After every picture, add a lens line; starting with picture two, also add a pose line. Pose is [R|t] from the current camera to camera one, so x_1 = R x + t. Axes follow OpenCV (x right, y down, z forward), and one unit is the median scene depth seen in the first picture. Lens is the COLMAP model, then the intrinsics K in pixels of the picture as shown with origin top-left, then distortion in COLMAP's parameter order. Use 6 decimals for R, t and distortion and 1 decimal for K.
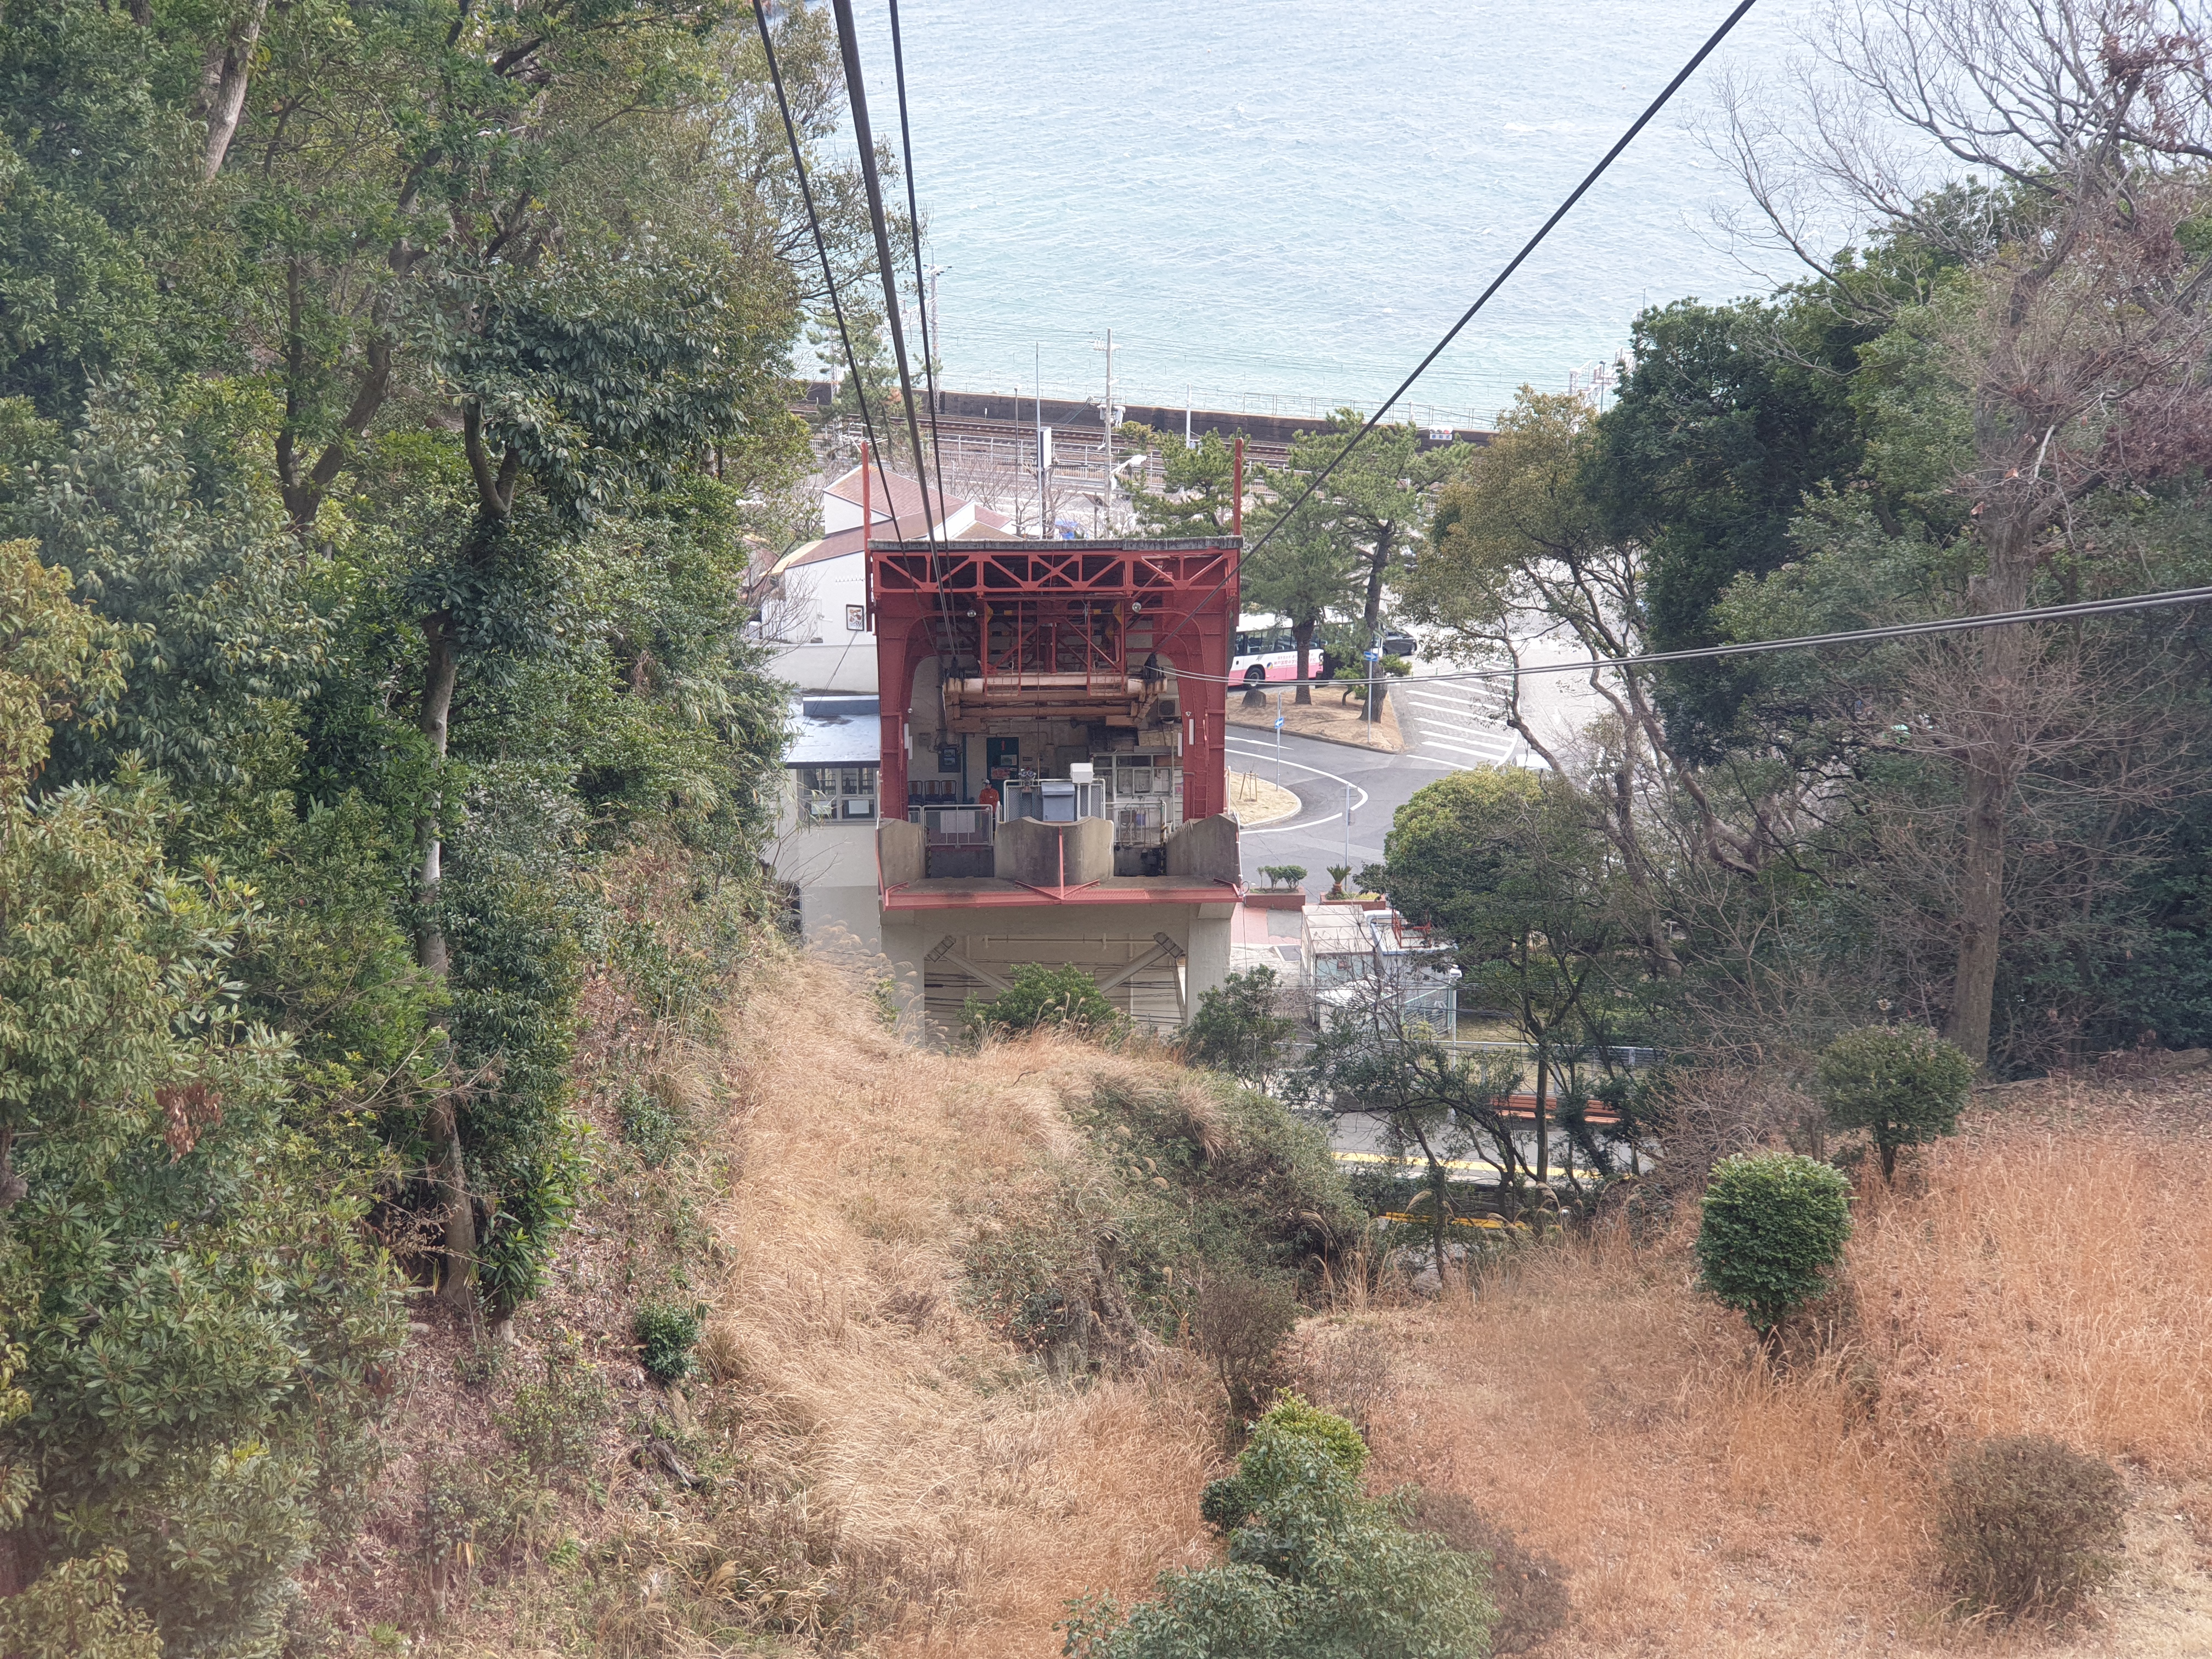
lens RADIAL K [[3336.7, 0, 1143.9], [0, 3336.7, 1113.9], [0, 0, 1]] dist [0.023311, -0.099549]
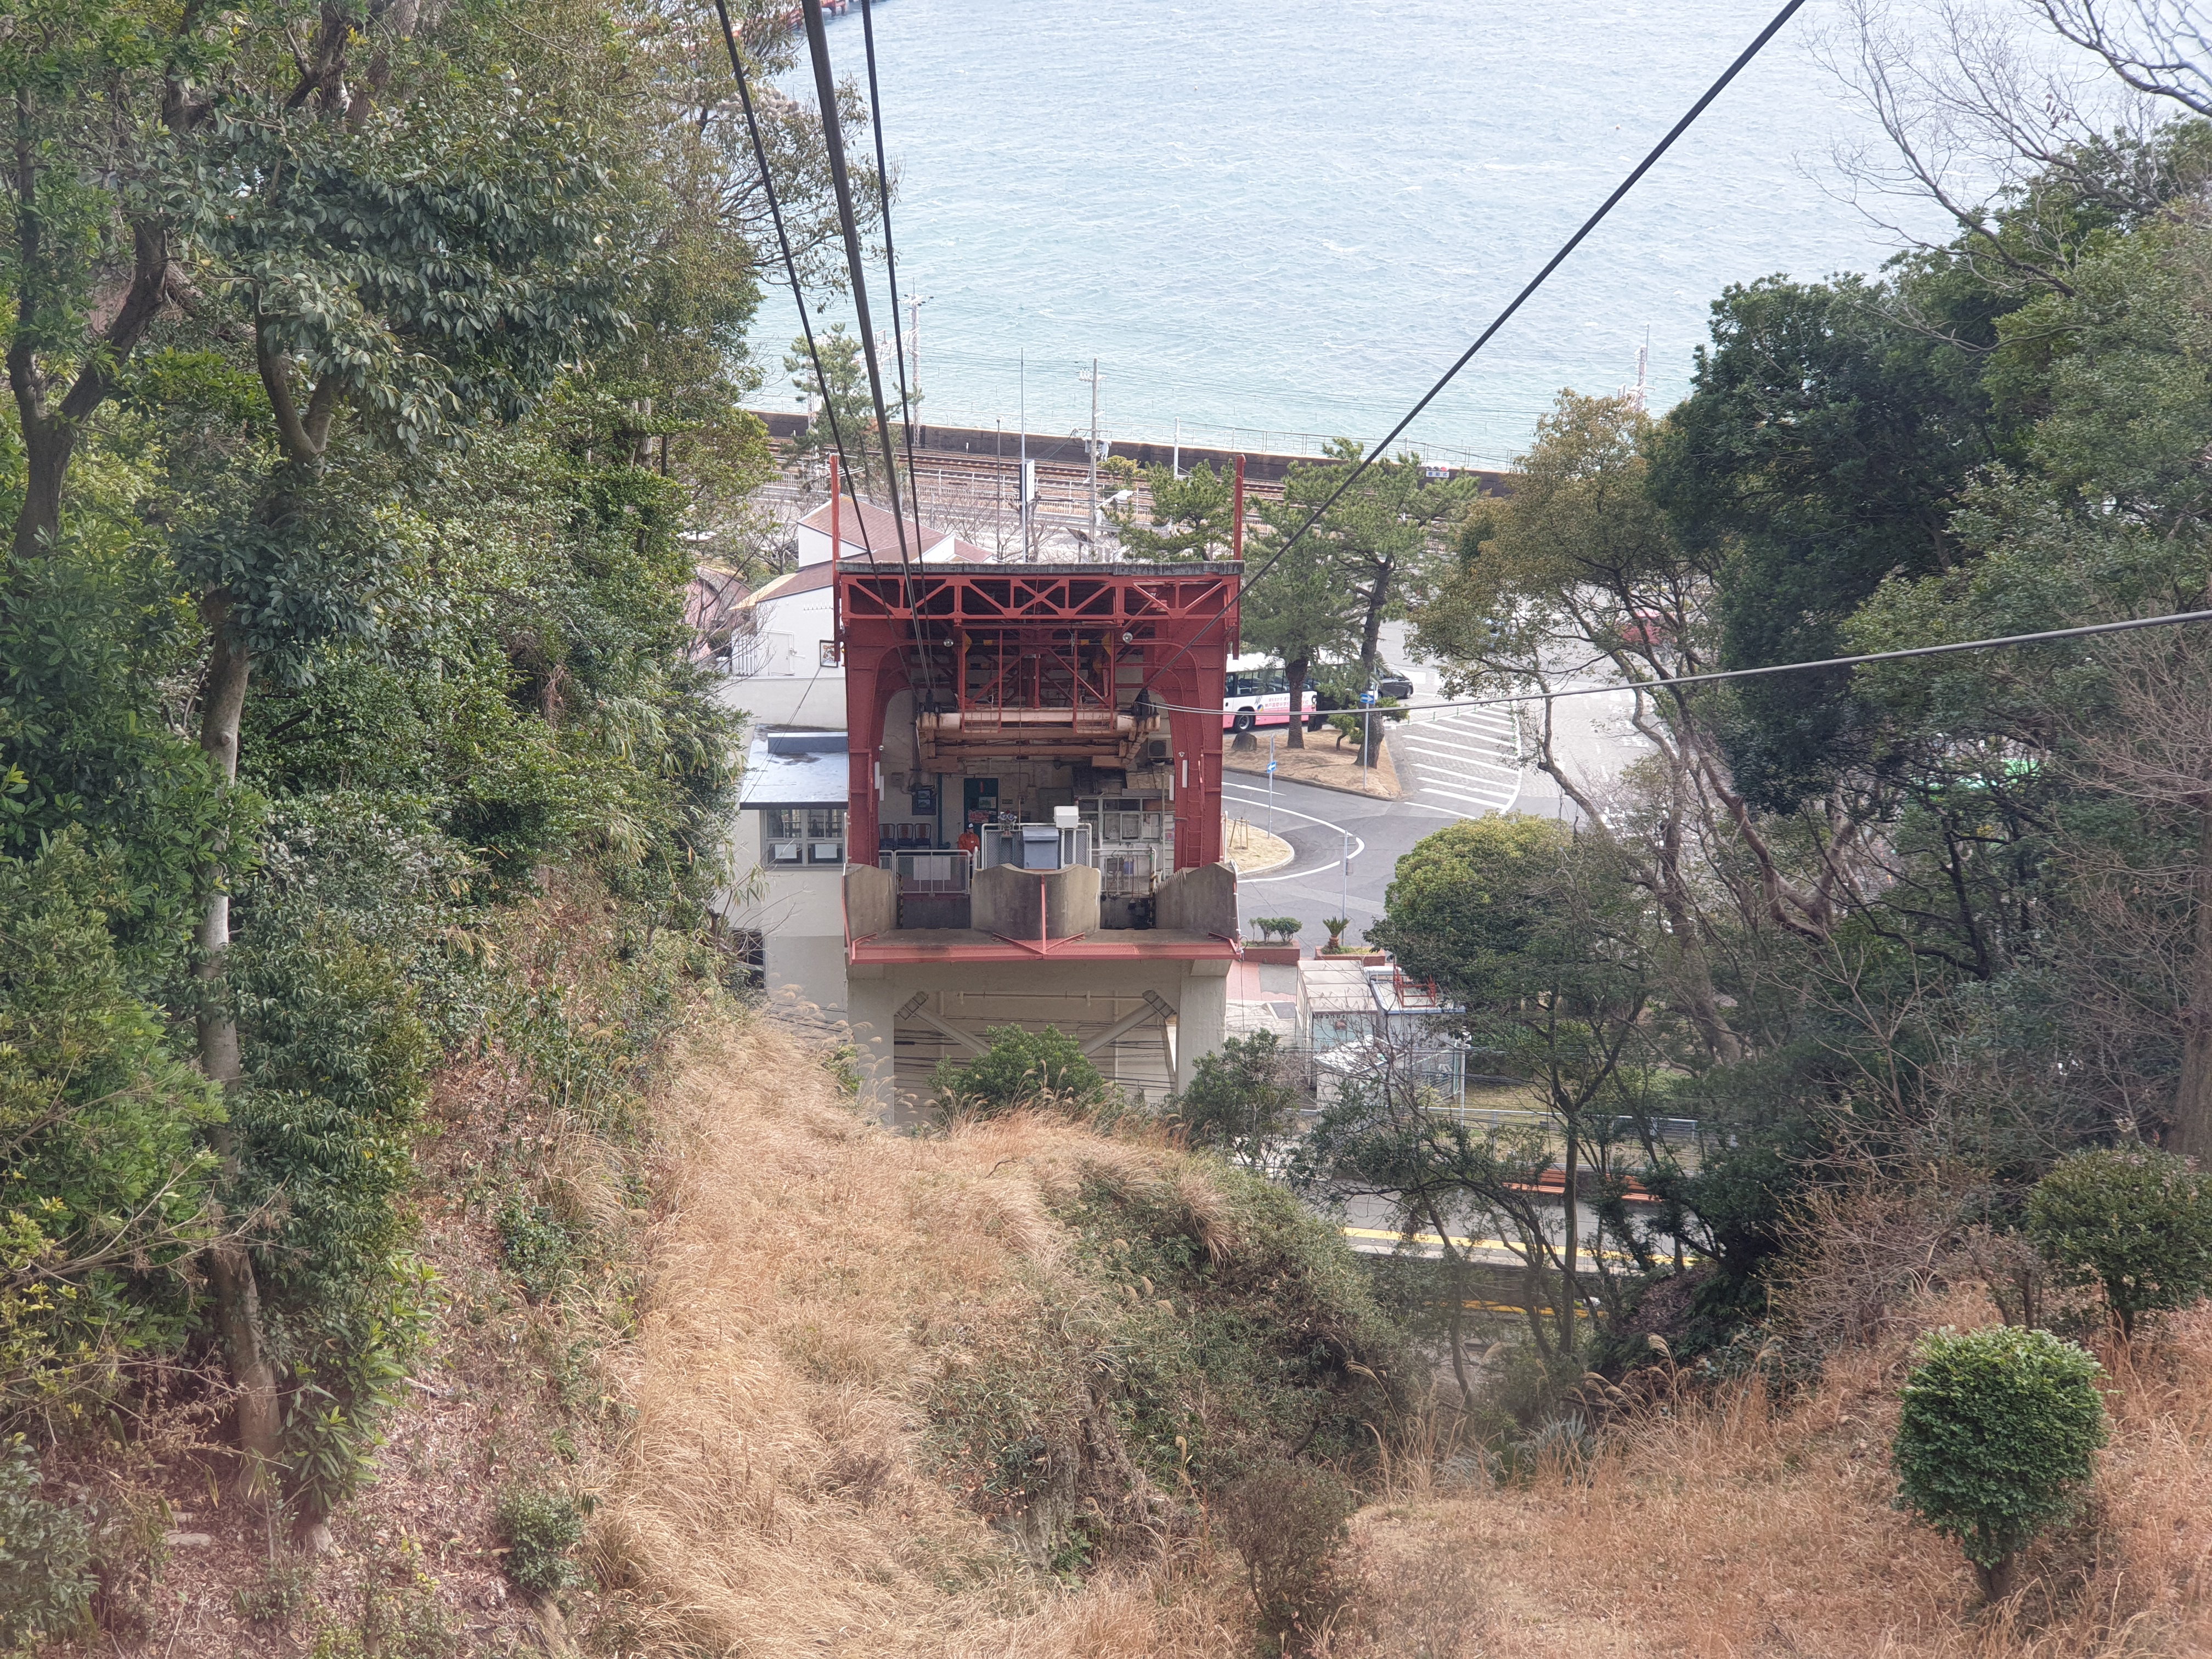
lens RADIAL K [[3341.7, 0, 1114.0], [0, 3341.7, 1140.0], [0, 0, 1]] dist [-0.000328, 0.052861]
pose [[0.999953, 0.009597, -0.001669, -0.003078], [-0.009607, 0.999936, -0.006012, -0.007463], [0.001611, 0.006027, 0.999981, 0.077552]]
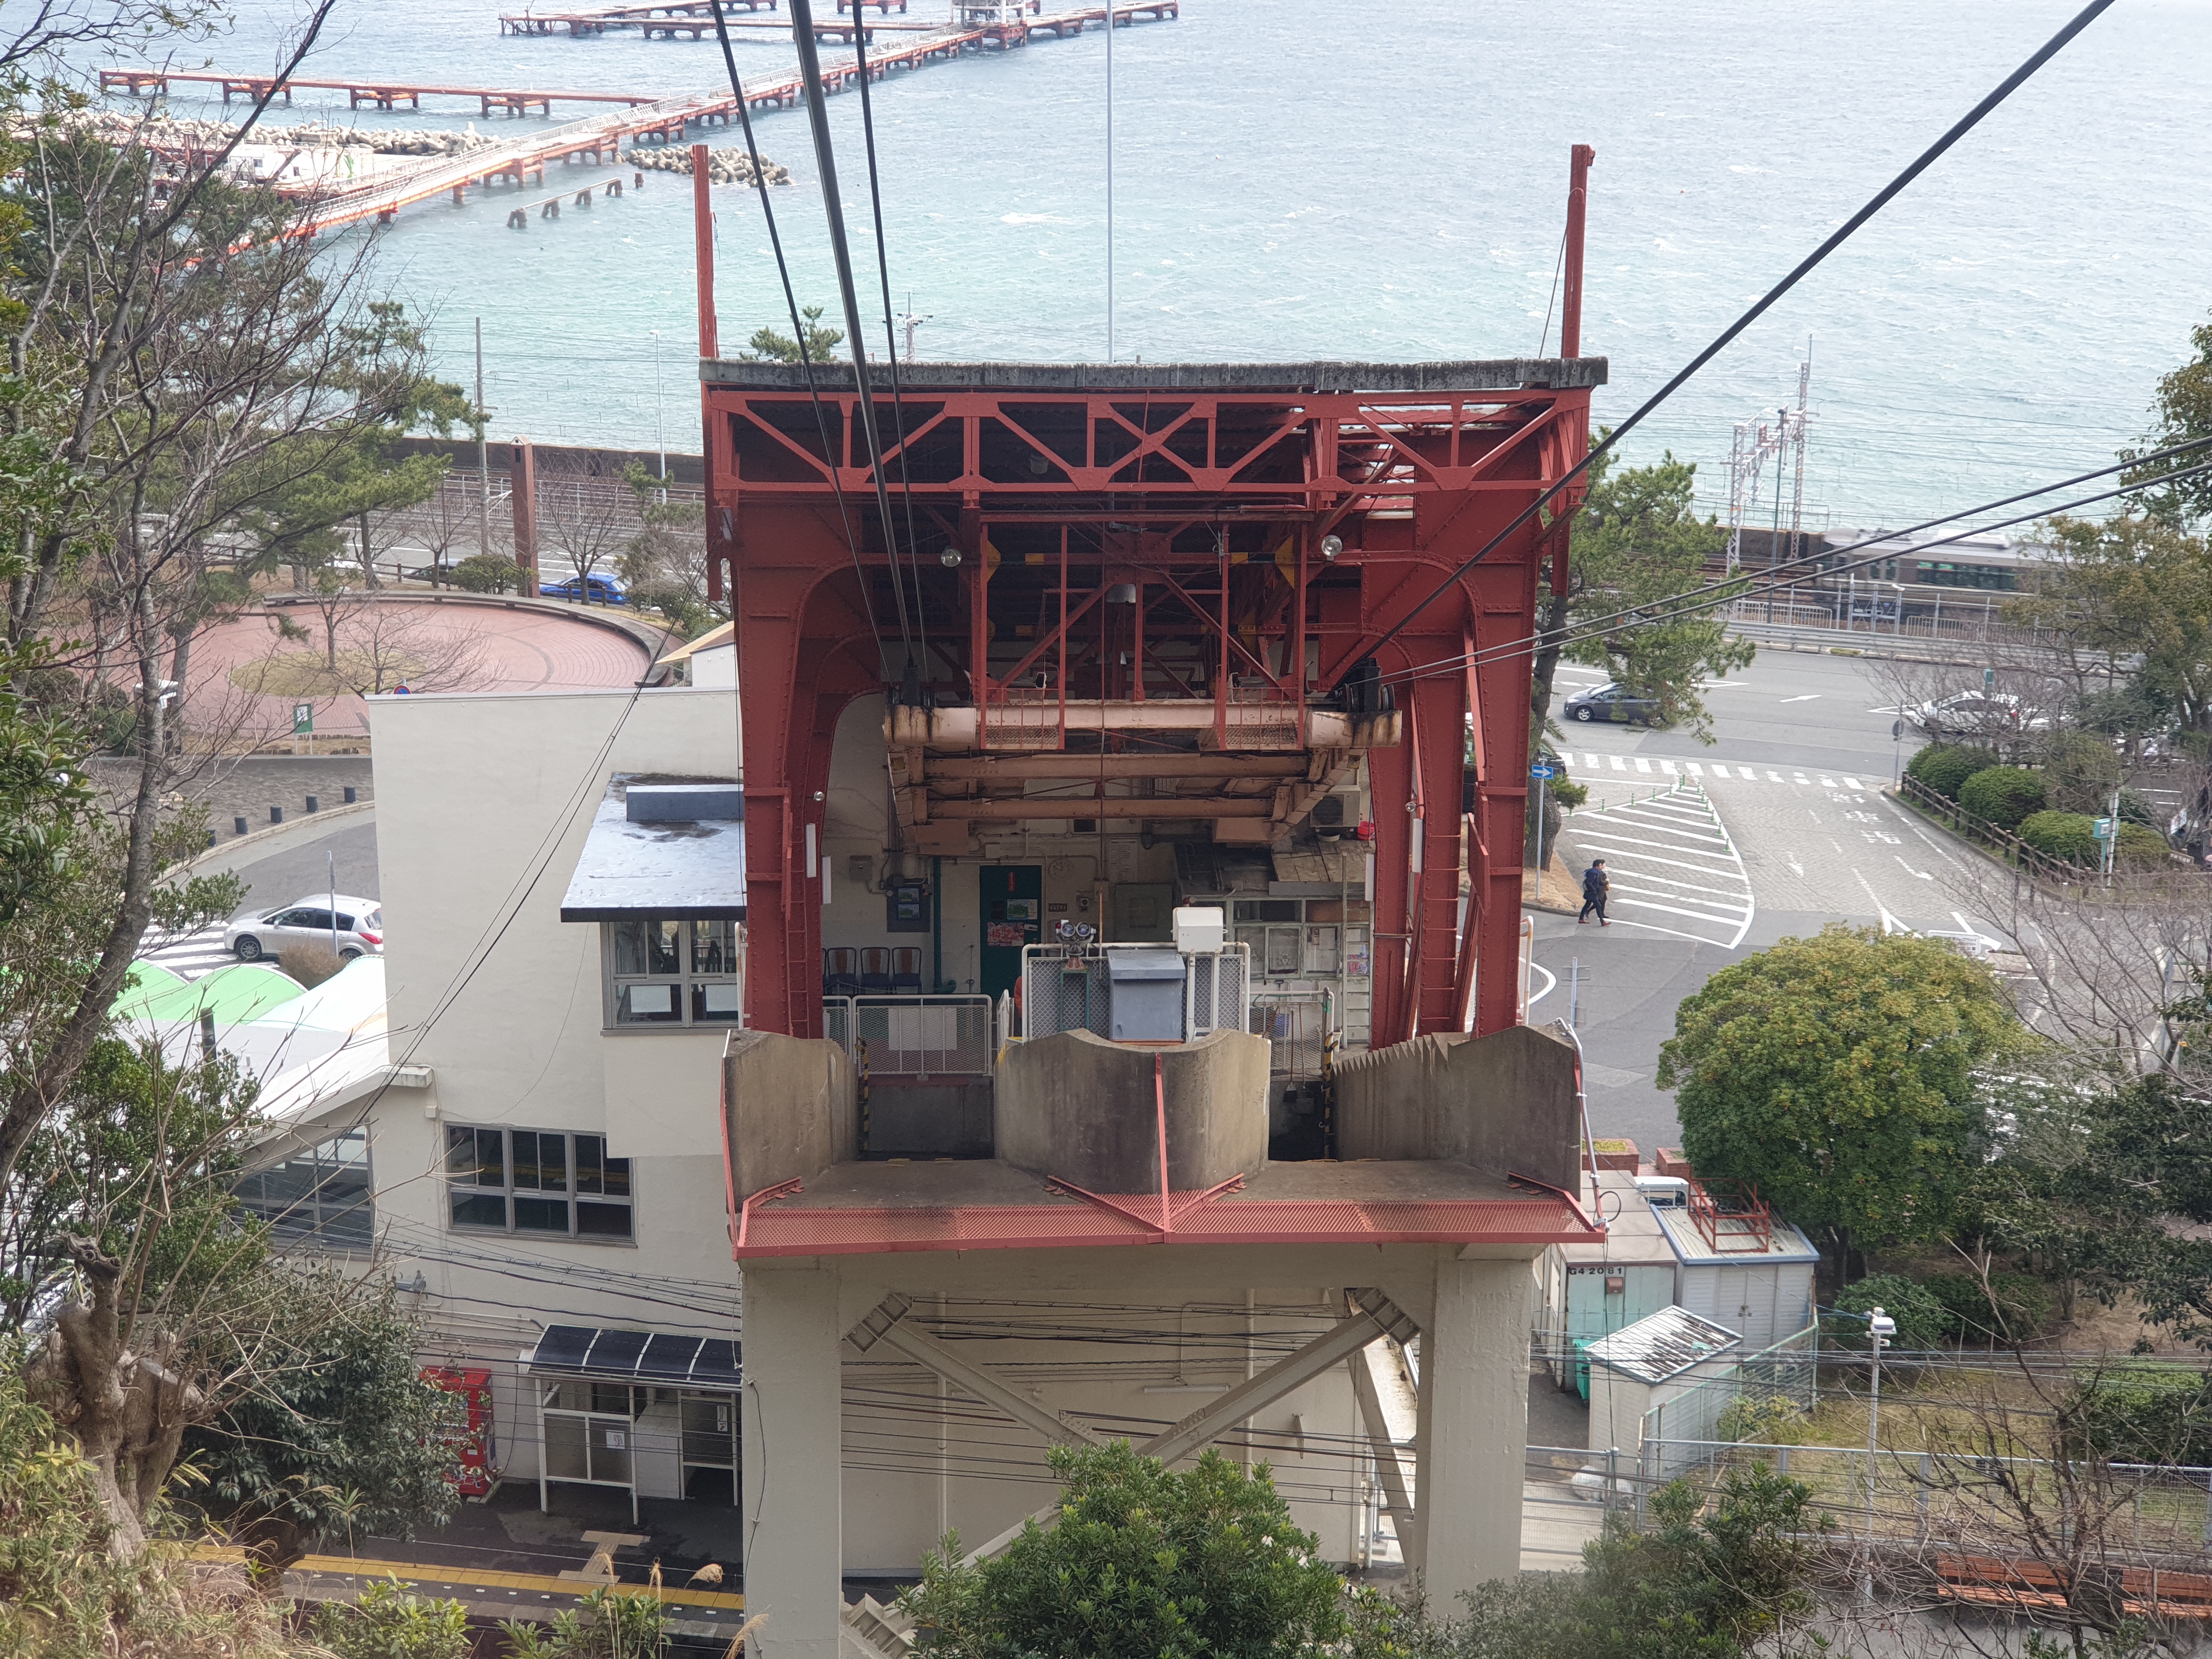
lens RADIAL K [[3332.5, 0, 1111.8], [0, 3332.5, 1210.1], [0, 0, 1]] dist [-0.004174, 0.093225]
pose [[0.999973, 0.006020, -0.004131, -0.028187], [-0.006116, 0.999704, -0.023540, -0.054902], [0.003989, 0.023564, 0.999714, 0.563552]]
